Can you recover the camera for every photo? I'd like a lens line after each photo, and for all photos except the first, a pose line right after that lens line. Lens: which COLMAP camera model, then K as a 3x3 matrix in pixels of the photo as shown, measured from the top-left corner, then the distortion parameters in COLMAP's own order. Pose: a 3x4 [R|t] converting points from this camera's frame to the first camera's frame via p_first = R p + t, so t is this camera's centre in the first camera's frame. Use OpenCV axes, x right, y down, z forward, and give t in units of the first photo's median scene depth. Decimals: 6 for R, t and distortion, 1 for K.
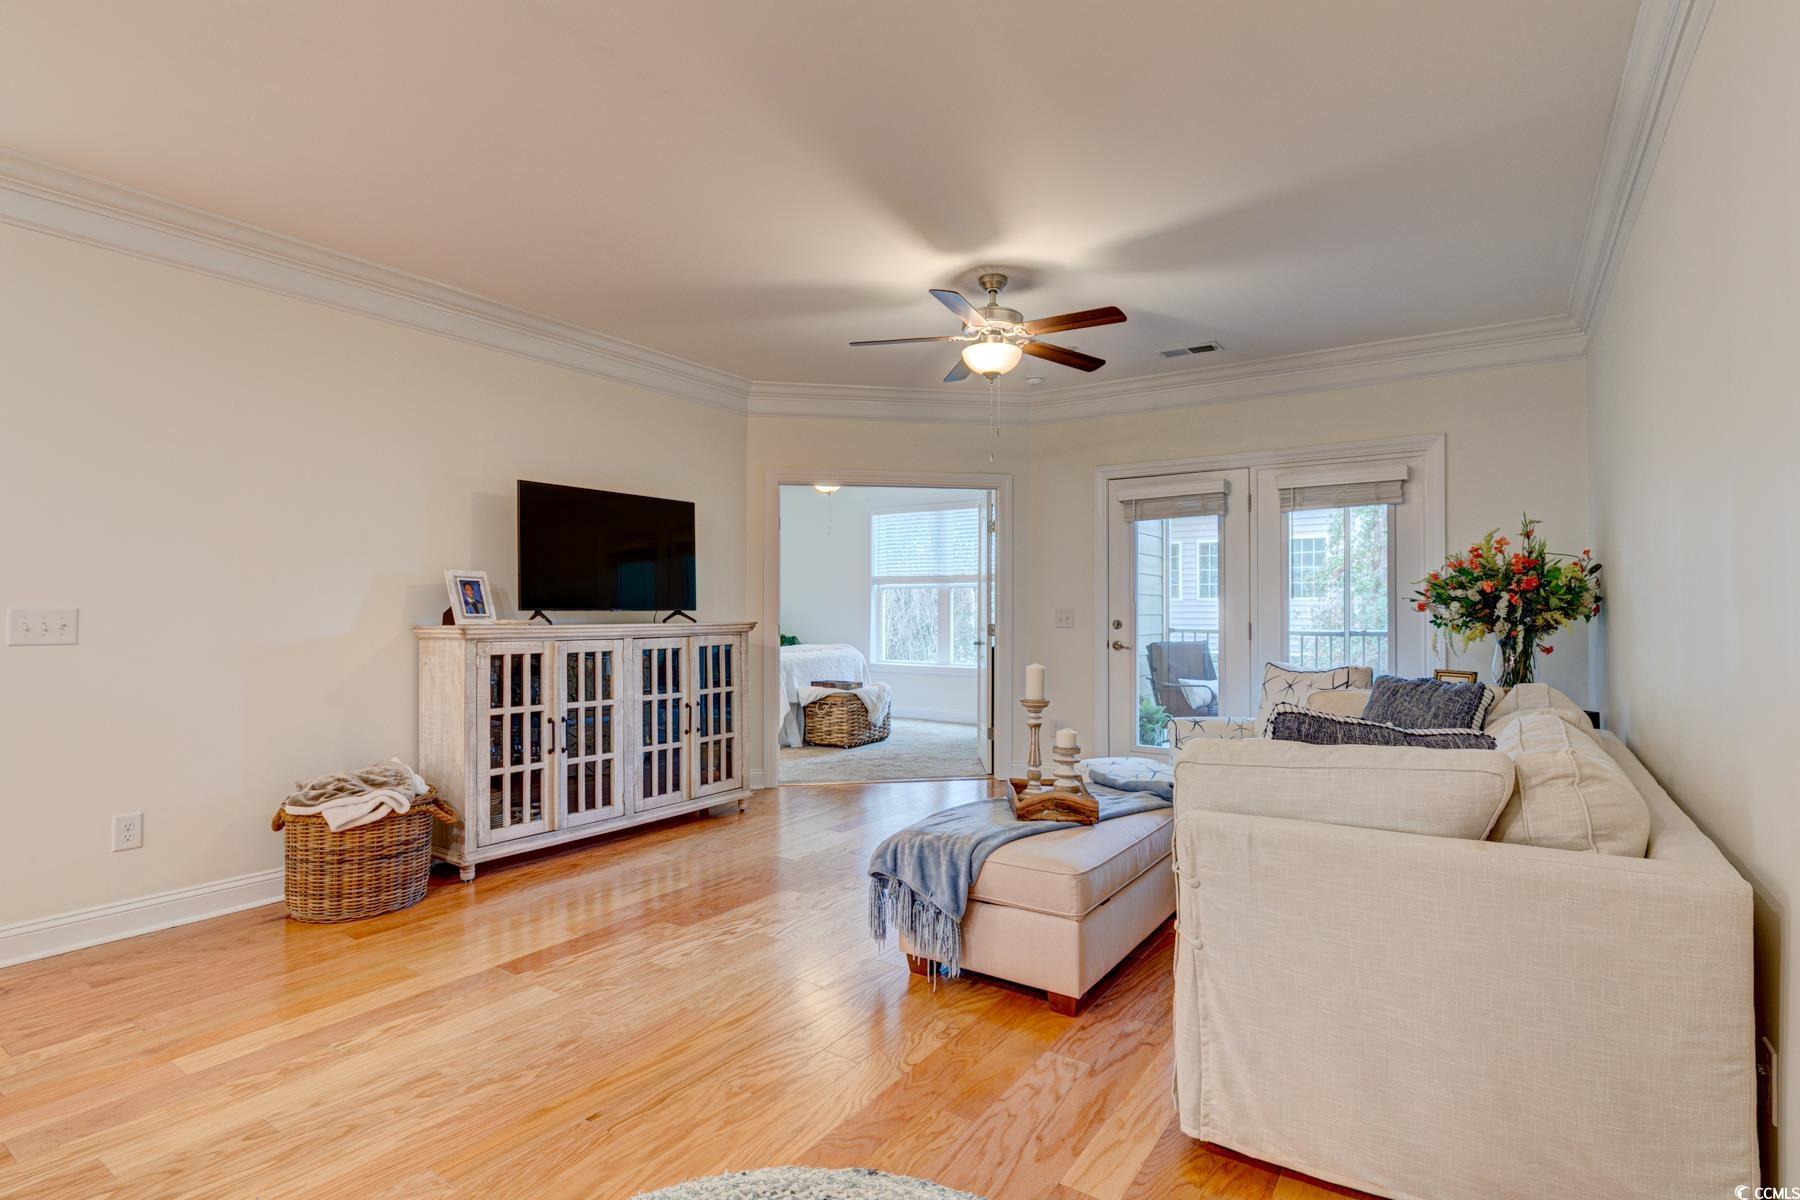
lens RADIAL K [[875.8, 0, 911.4], [0, 875.8, 599.5], [0, 0, 1]] dist [-0.001214, 0.001348]
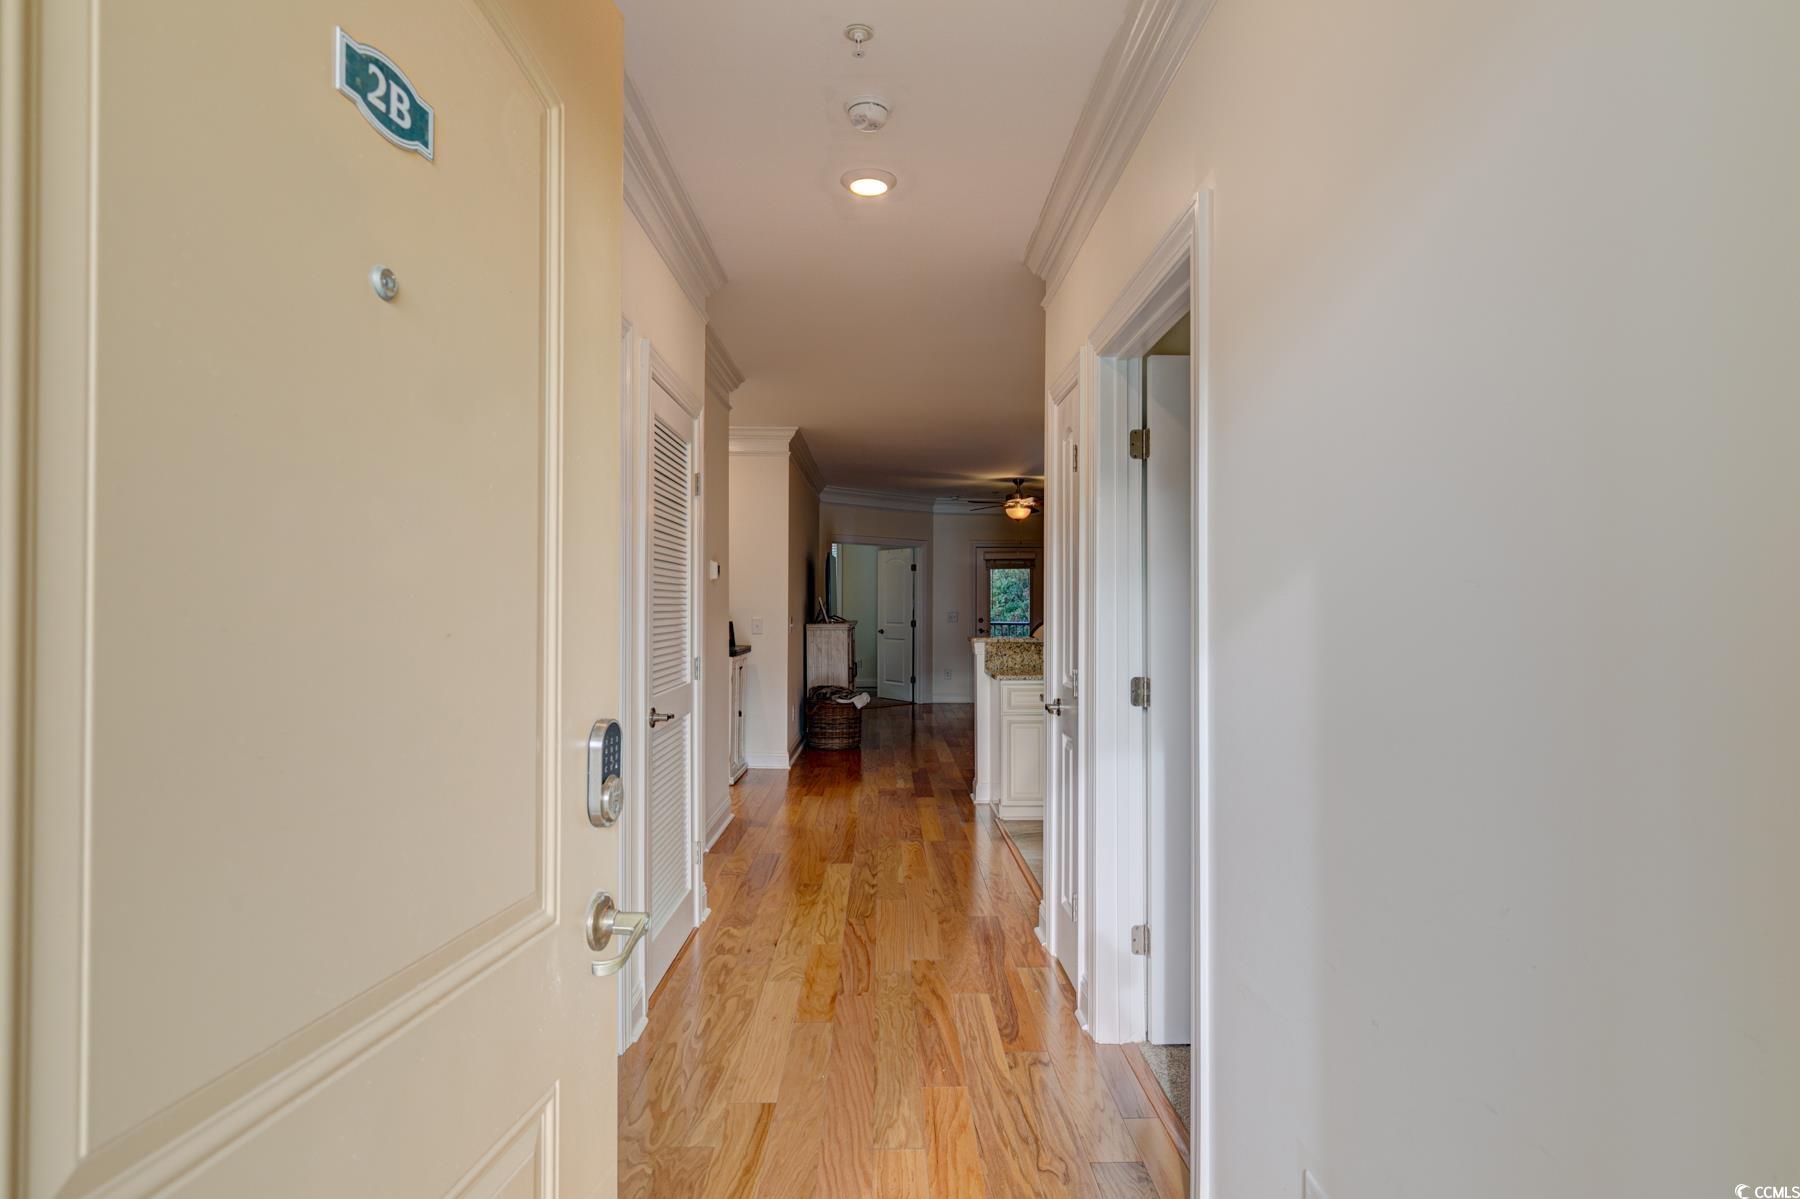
lens RADIAL K [[962.4, 0, 900.4], [0, 962.4, 596.8], [0, 0, 1]] dist [0.000297, 0.000255]
pose [[0.819182, 0.008071, 0.573476, -1.629364], [-0.011434, 0.999932, 0.002261, -0.039220], [-0.573419, -0.008409, 0.819219, -0.957438]]
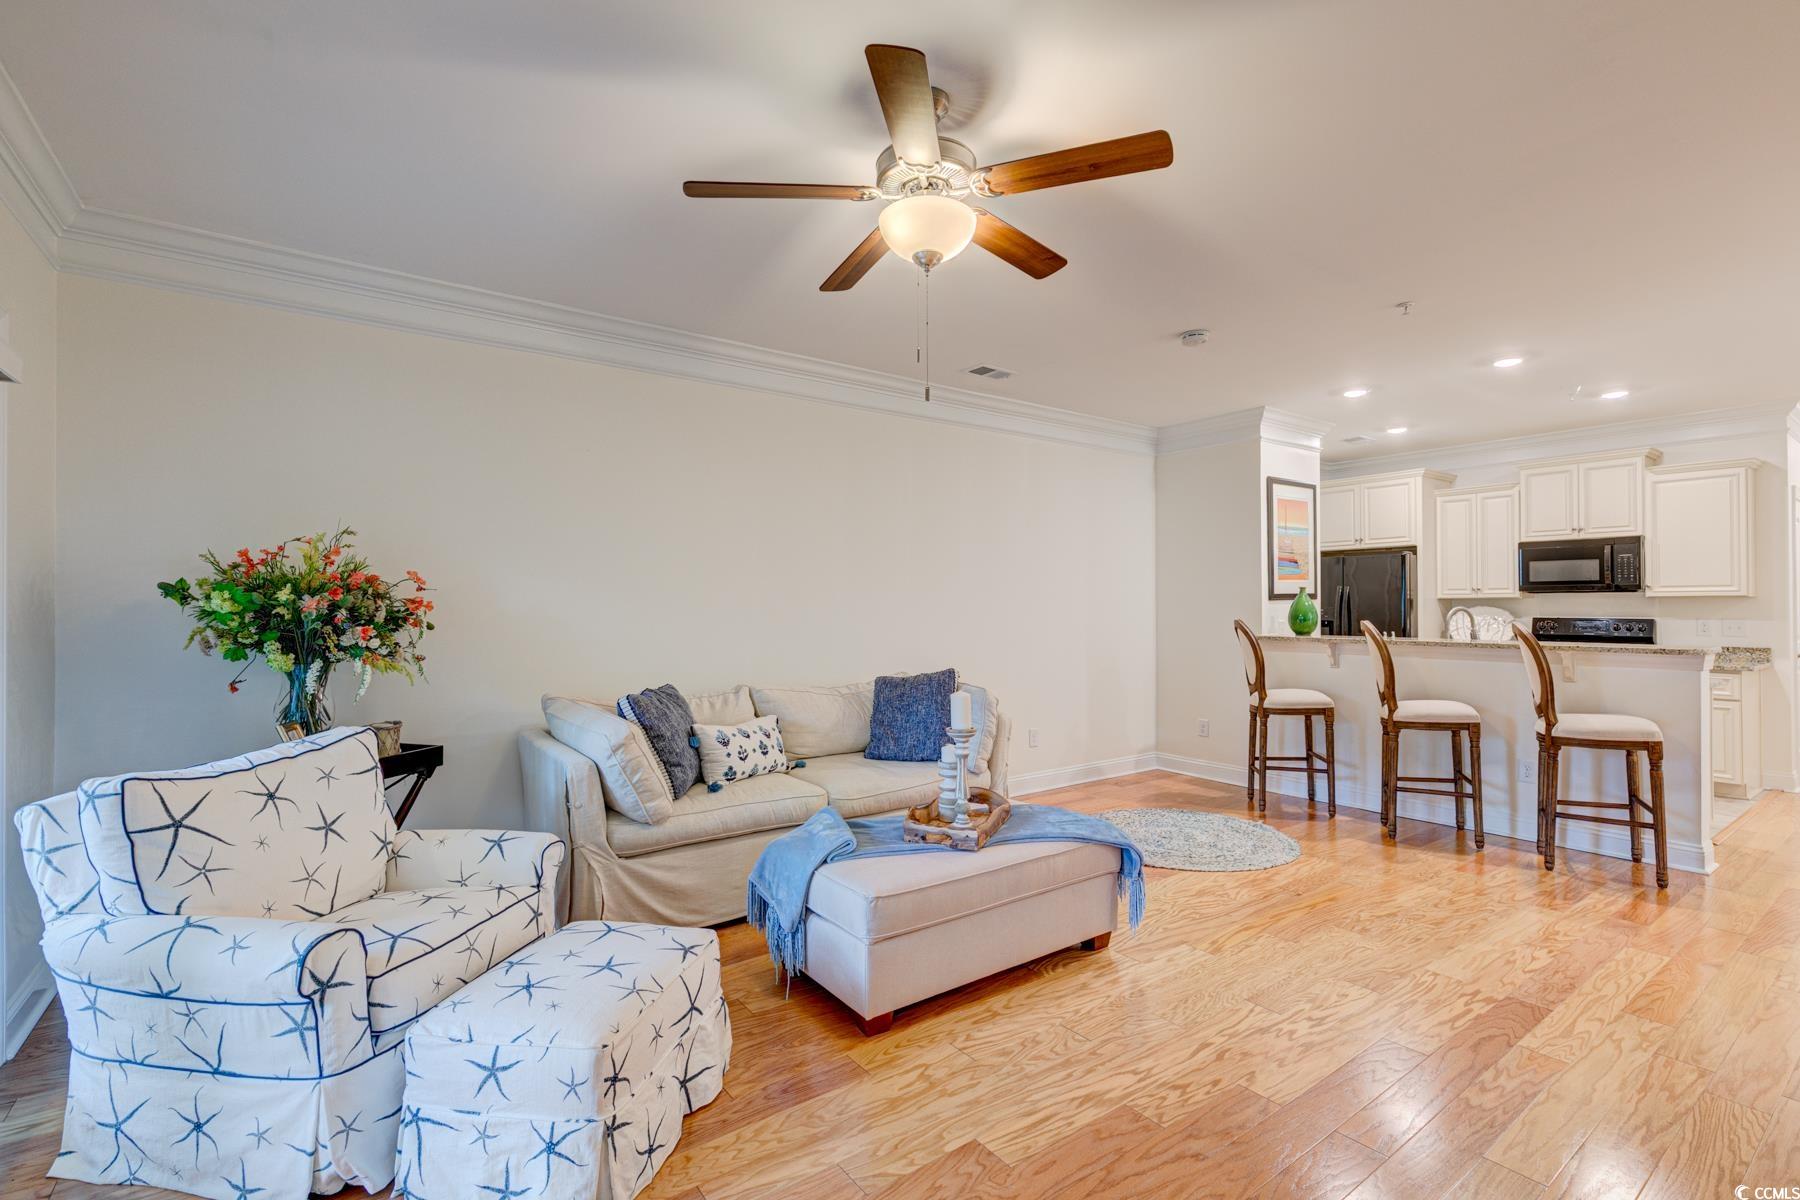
lens RADIAL K [[809.6, 0, 915.3], [0, 809.6, 601.4], [0, 0, 1]] dist [0.000680, -0.000428]
pose [[-0.942937, 0.005896, 0.332919, -0.082787], [-0.000730, 0.999804, -0.019774, -0.005162], [-0.332971, -0.018889, -0.942748, 1.452403]]
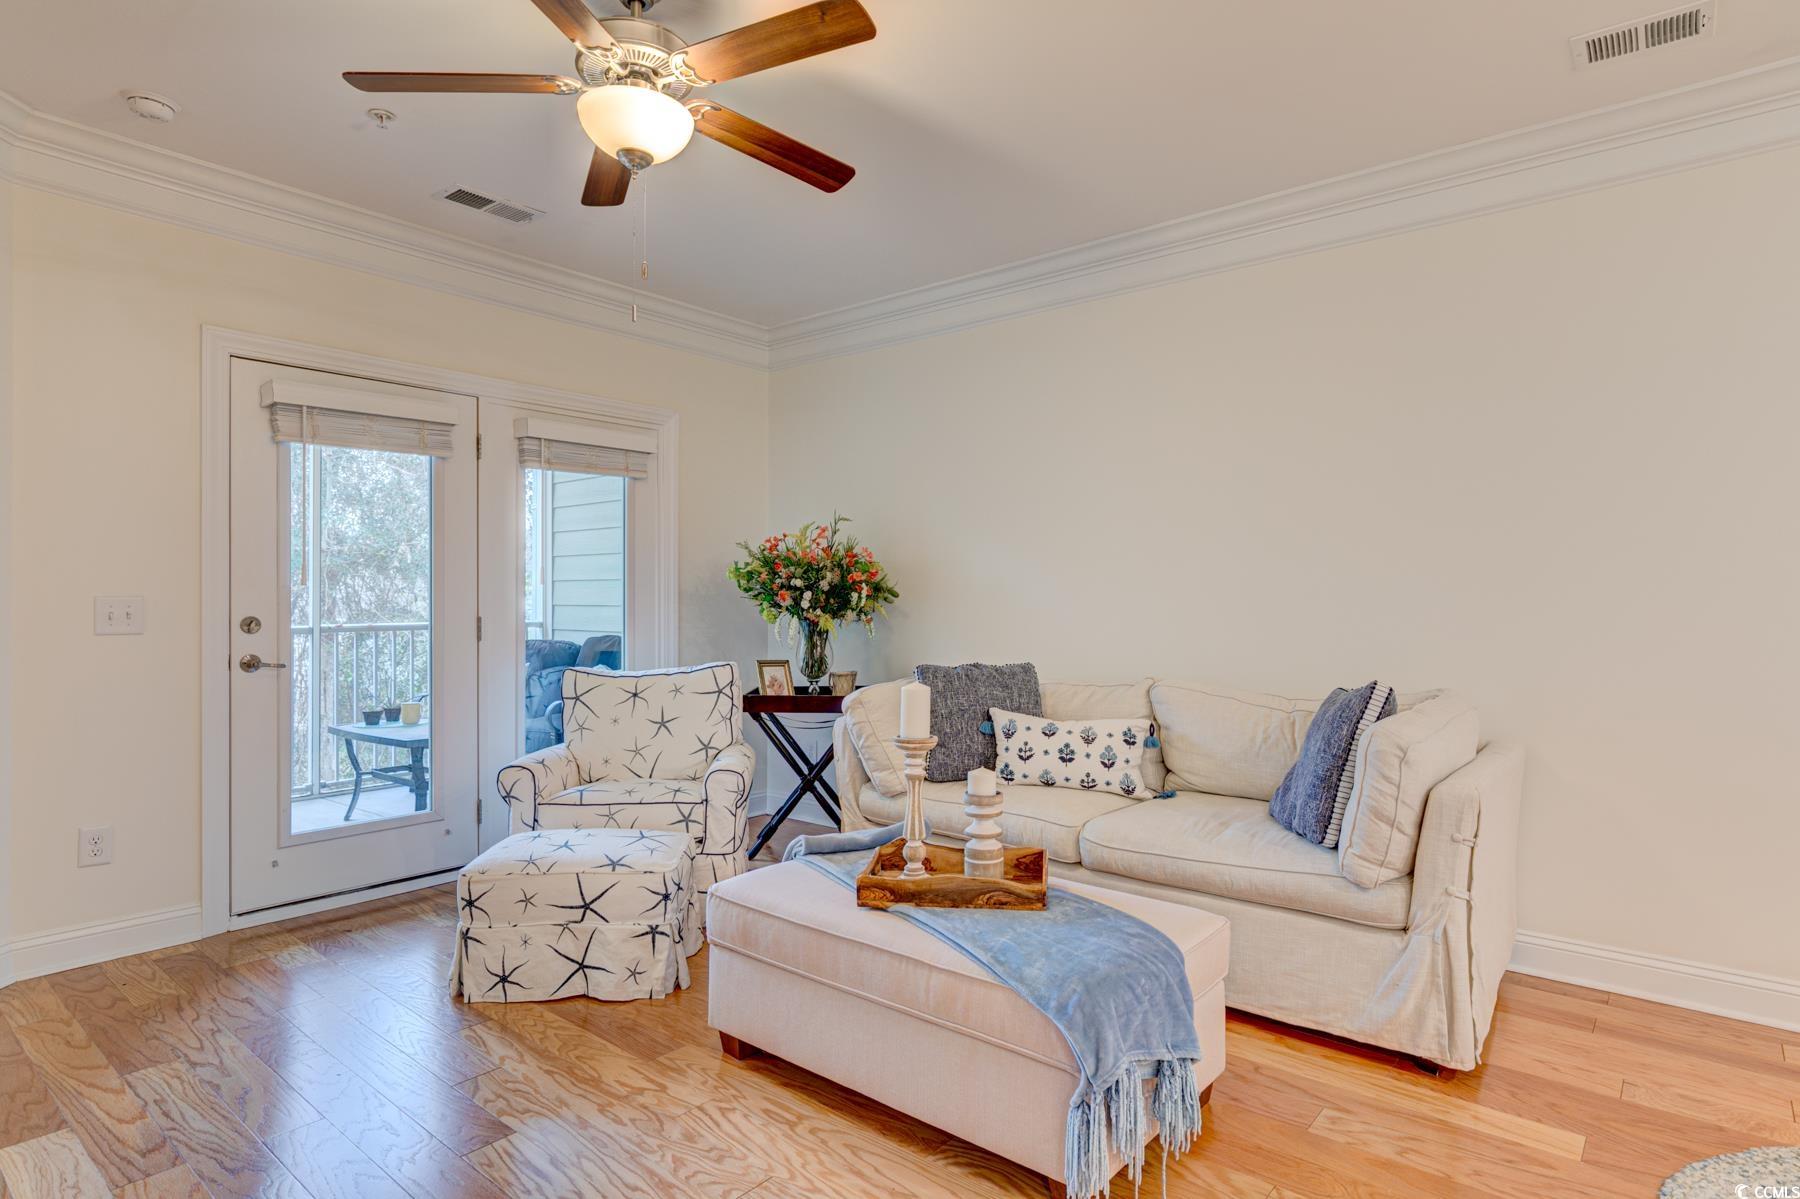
lens RADIAL K [[962.4, 0, 927.4], [0, 962.4, 604.8], [0, 0, 1]] dist [0.000297, 0.000255]
pose [[0.095110, -0.005009, 0.995454, -0.448520], [-0.014992, 0.999867, 0.006463, 0.007967], [-0.995354, -0.015538, 0.095022, 0.727902]]
